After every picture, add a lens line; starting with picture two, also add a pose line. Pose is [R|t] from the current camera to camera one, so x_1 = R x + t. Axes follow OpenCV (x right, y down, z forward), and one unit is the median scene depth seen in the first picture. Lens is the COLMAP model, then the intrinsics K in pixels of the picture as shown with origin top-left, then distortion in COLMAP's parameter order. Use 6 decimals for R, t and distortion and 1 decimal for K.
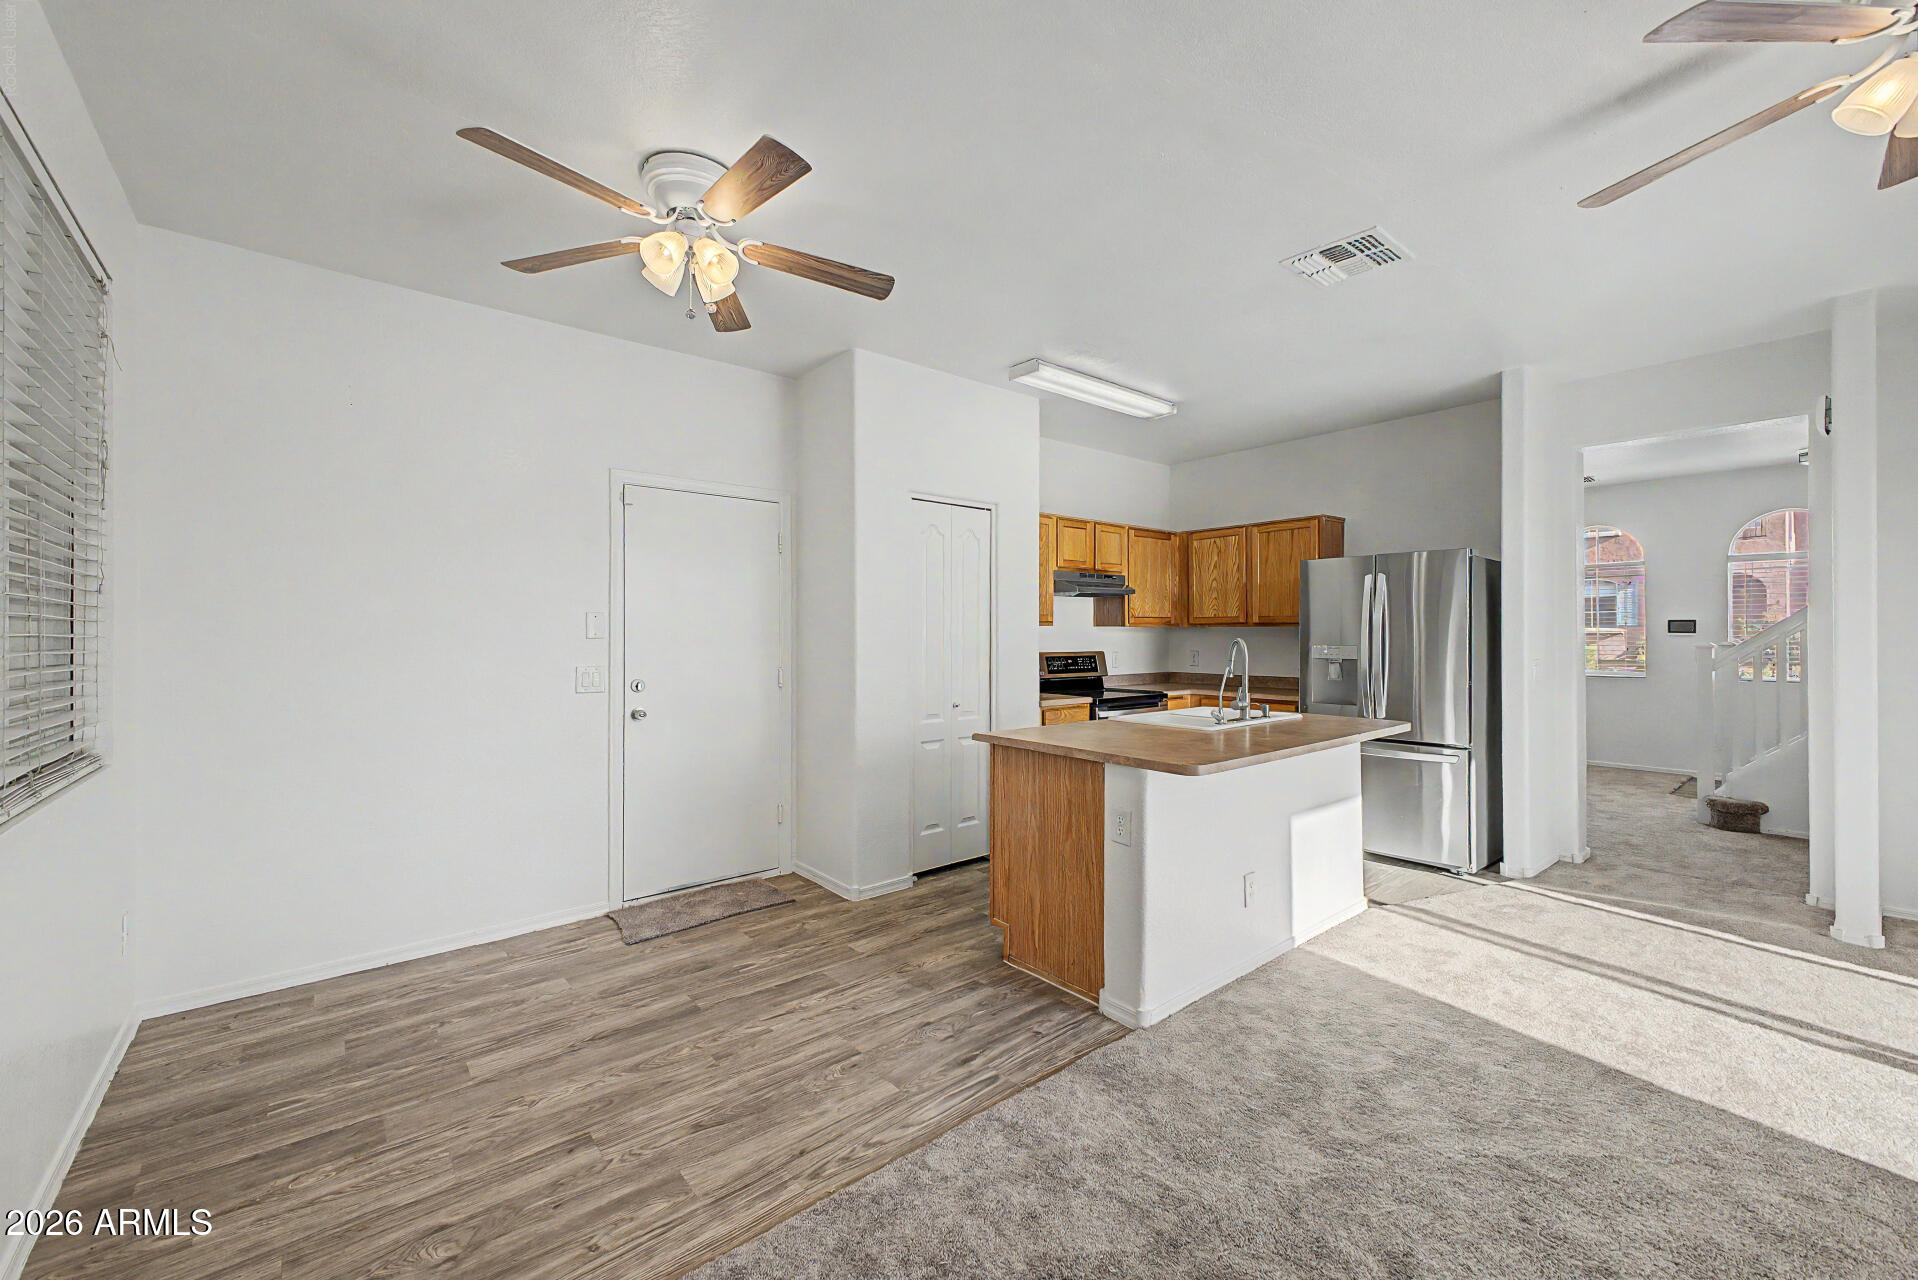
lens RADIAL K [[761.1, 0, 961.4], [0, 761.1, 634.3], [0, 0, 1]] dist [0.035915, -0.015013]
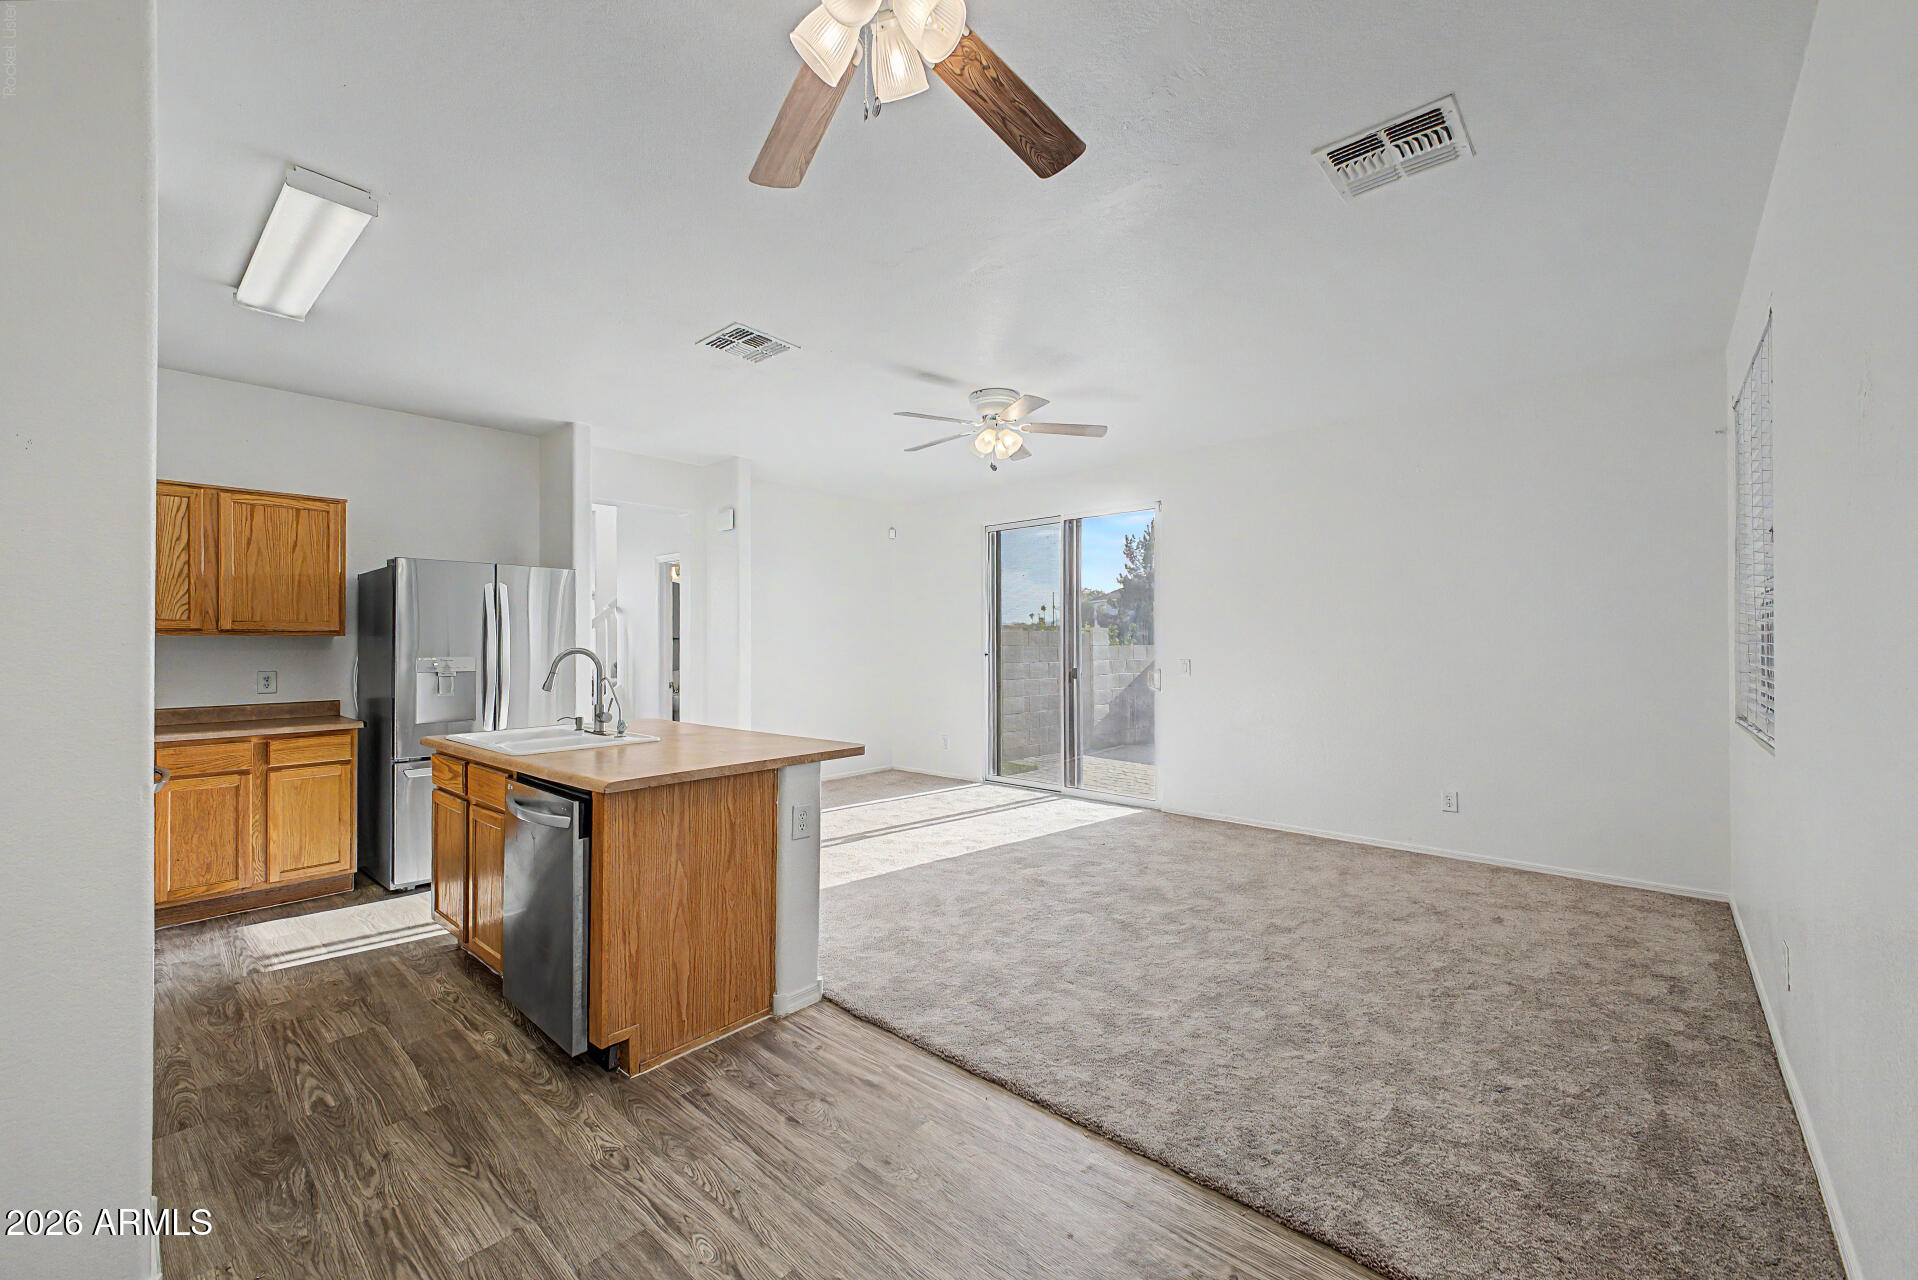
lens RADIAL K [[761.1, 0, 961.4], [0, 761.1, 634.3], [0, 0, 1]] dist [0.035915, -0.015013]
pose [[-0.140324, 0.010596, 0.990049, -0.736086], [0.007159, 0.999927, -0.009687, 0.002232], [-0.990080, 0.005728, -0.140389, 0.779007]]
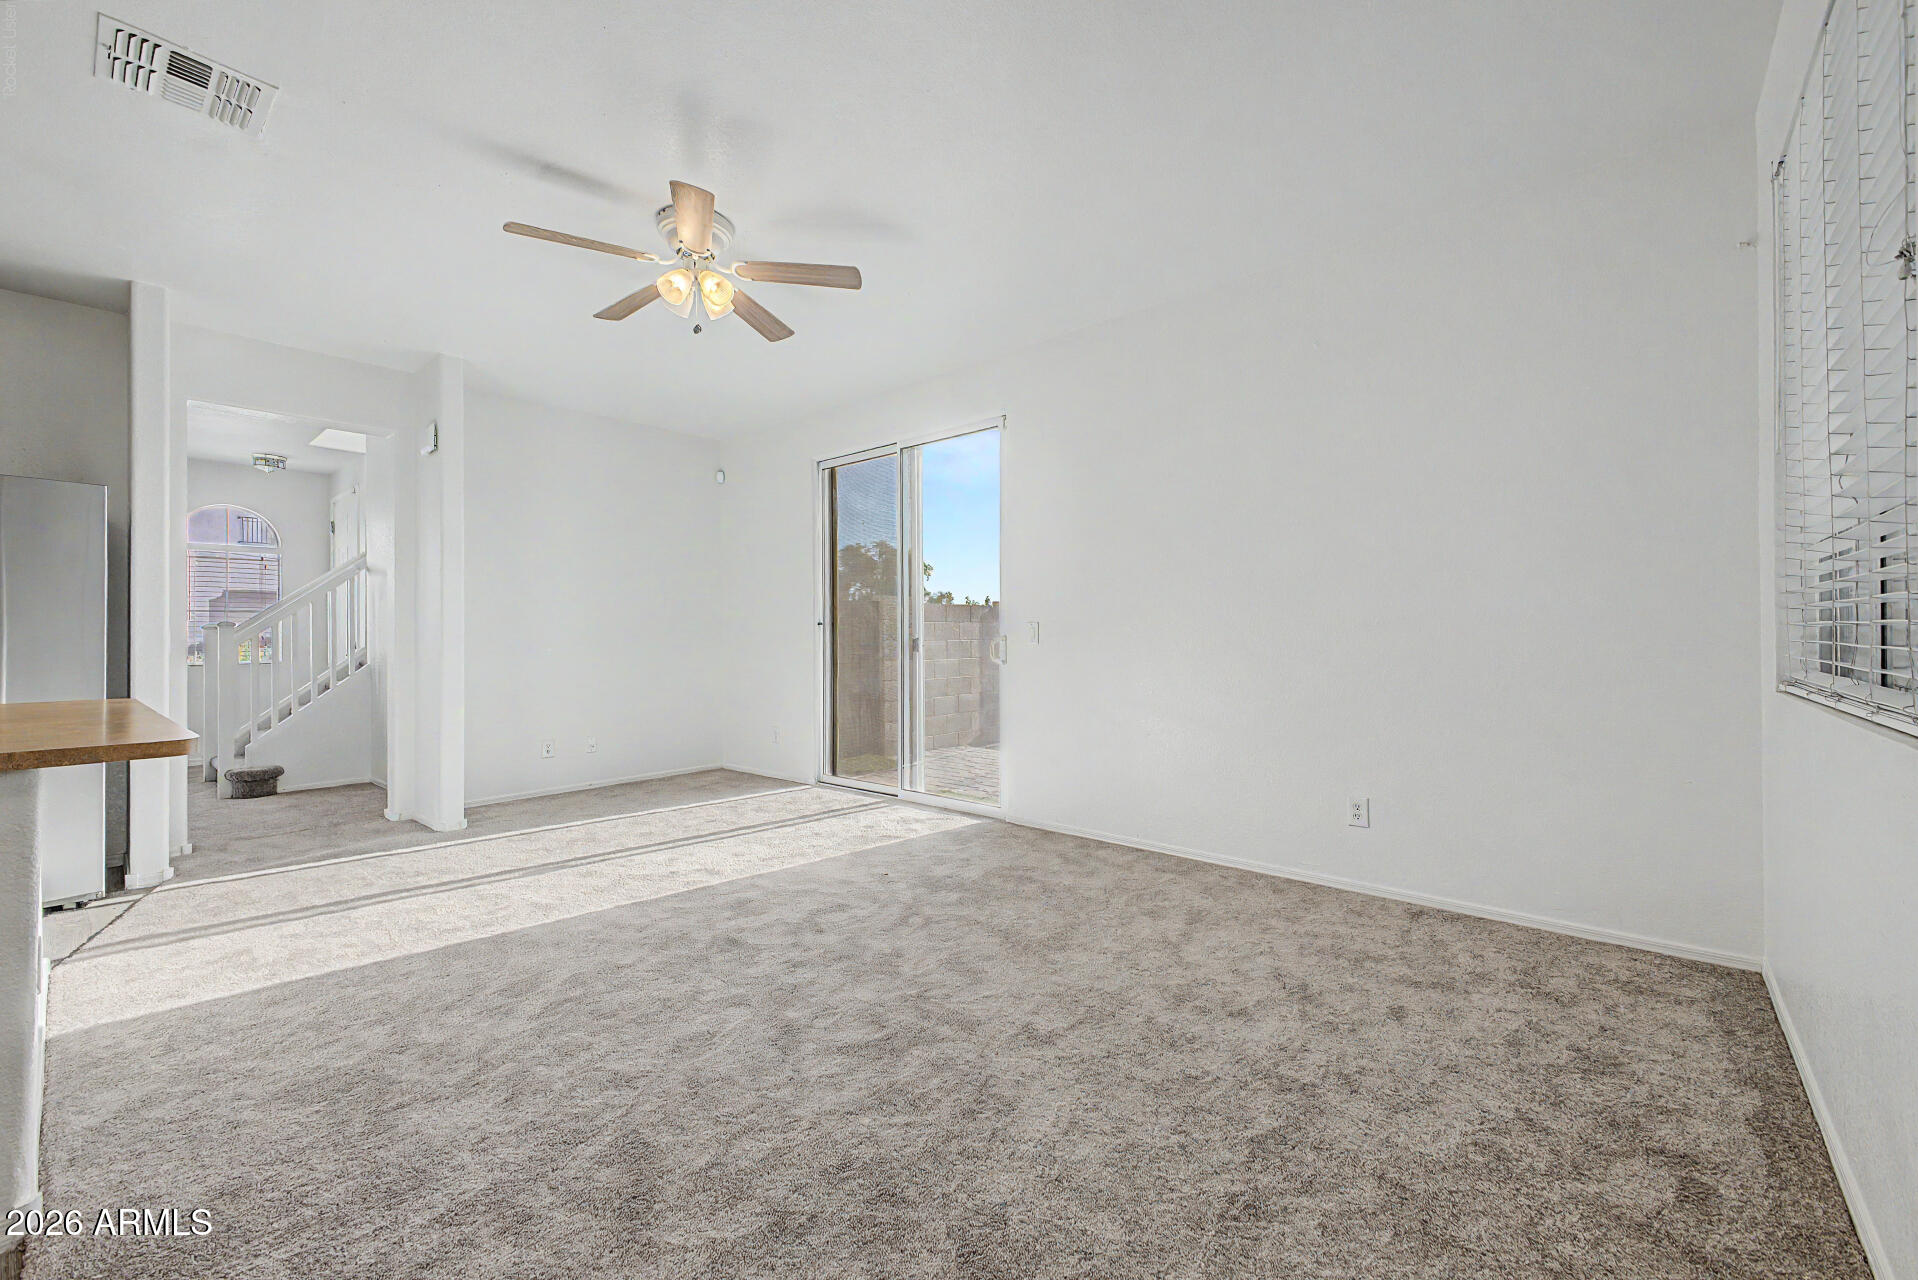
lens RADIAL K [[761.1, 0, 961.4], [0, 761.1, 634.3], [0, 0, 1]] dist [0.035915, -0.015013]
pose [[-0.148902, 0.003172, 0.988847, -0.352145], [0.011192, 0.999936, -0.001522, 0.069572], [-0.988789, 0.010841, -0.148928, 0.332738]]
